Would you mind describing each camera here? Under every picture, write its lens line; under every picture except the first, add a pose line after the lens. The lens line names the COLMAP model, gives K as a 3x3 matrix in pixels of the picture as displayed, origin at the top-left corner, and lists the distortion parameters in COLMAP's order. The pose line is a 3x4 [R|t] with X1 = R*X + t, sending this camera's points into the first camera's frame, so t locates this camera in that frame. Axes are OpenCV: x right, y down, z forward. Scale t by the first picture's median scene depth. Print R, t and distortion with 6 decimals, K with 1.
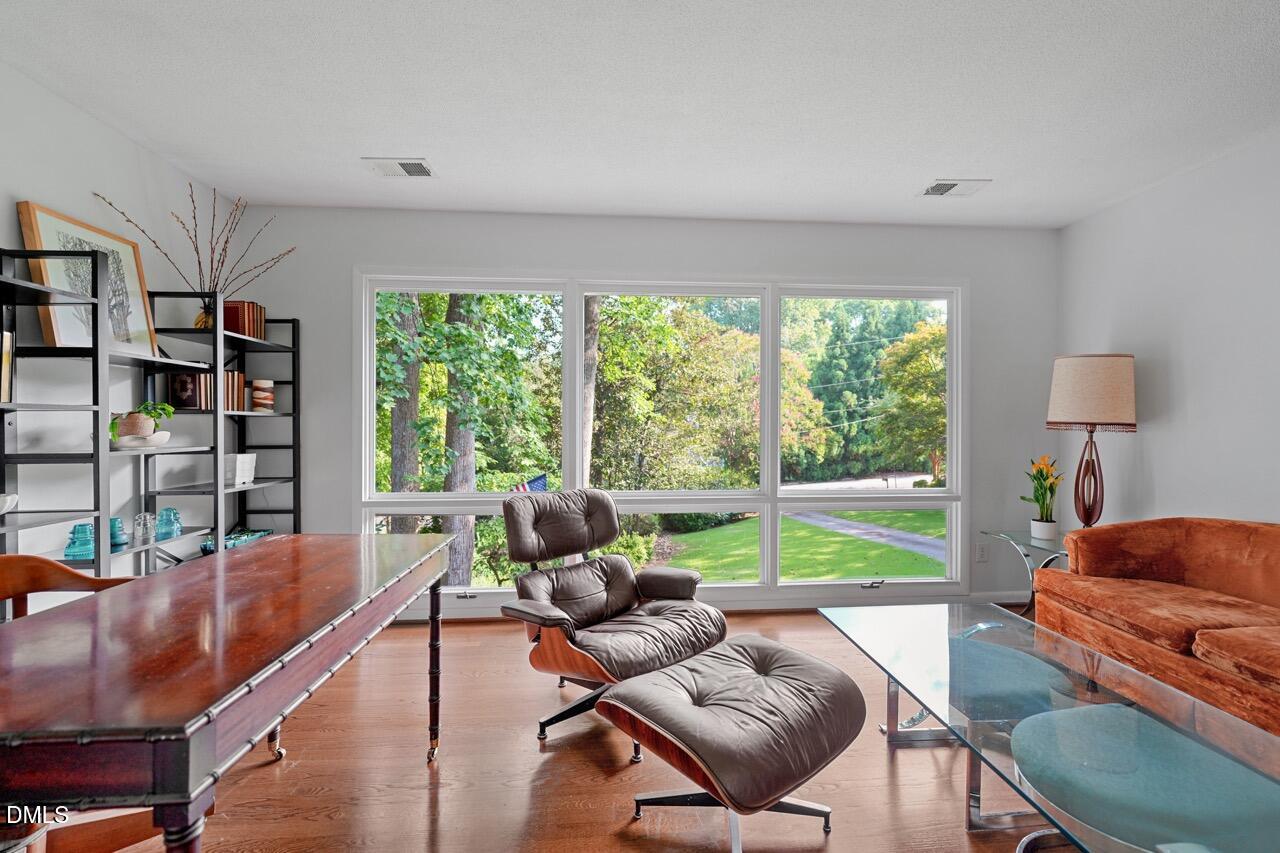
lens RADIAL K [[525.5, 0, 638.5], [0, 525.5, 425.7], [0, 0, 1]] dist [-0.001436, 0.000582]
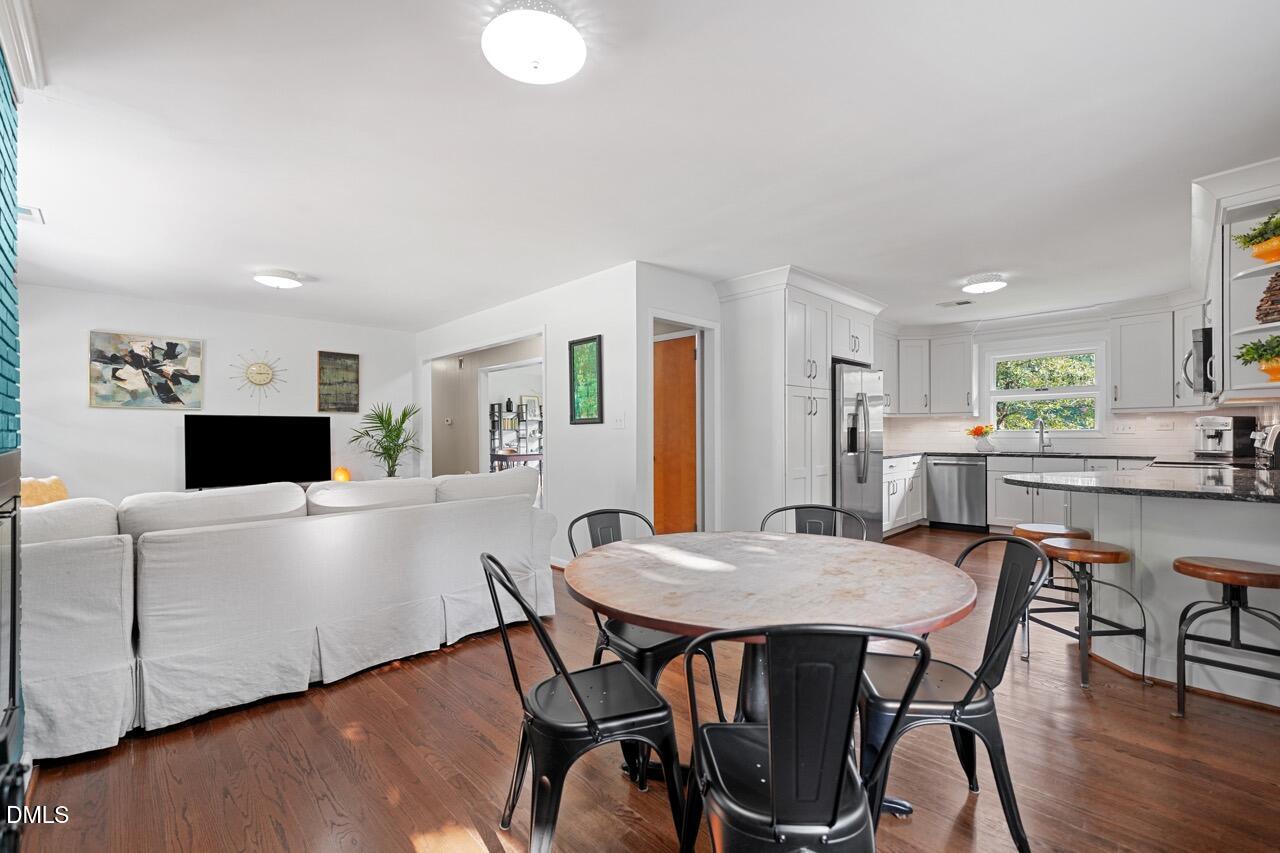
lens RADIAL K [[535.8, 0, 636.8], [0, 535.8, 437.2], [0, 0, 1]] dist [-0.001405, 0.000647]
pose [[0.649293, 0.007361, -0.760502, 2.879386], [0.004795, 0.999894, 0.013771, -0.018687], [0.760523, -0.012588, 0.649189, -1.312416]]
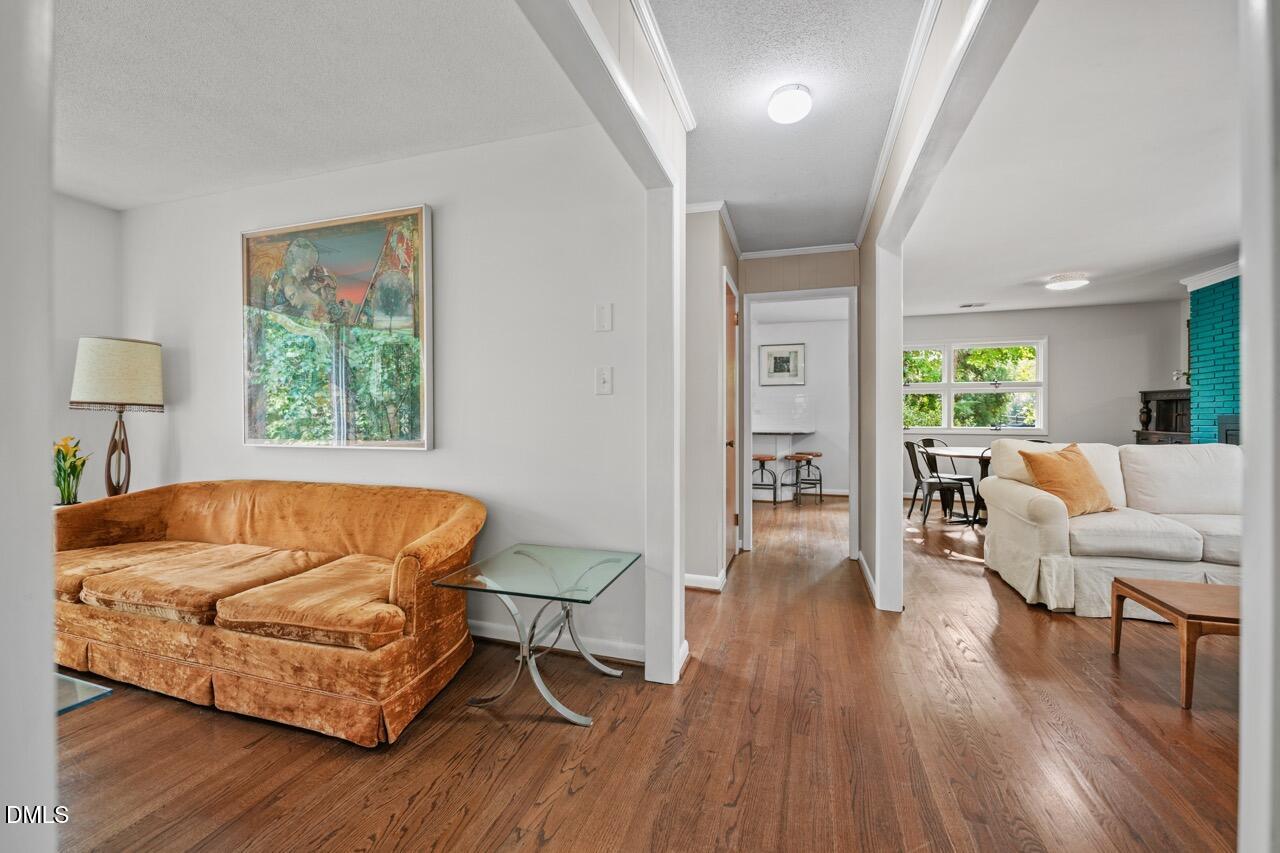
lens RADIAL K [[525.5, 0, 638.5], [0, 525.5, 425.7], [0, 0, 1]] dist [-0.001436, 0.000582]
pose [[0.375177, -0.012751, 0.926865, 0.281148], [-0.004310, 0.999871, 0.015500, 0.018288], [-0.926943, -0.009810, 0.375074, -0.346036]]
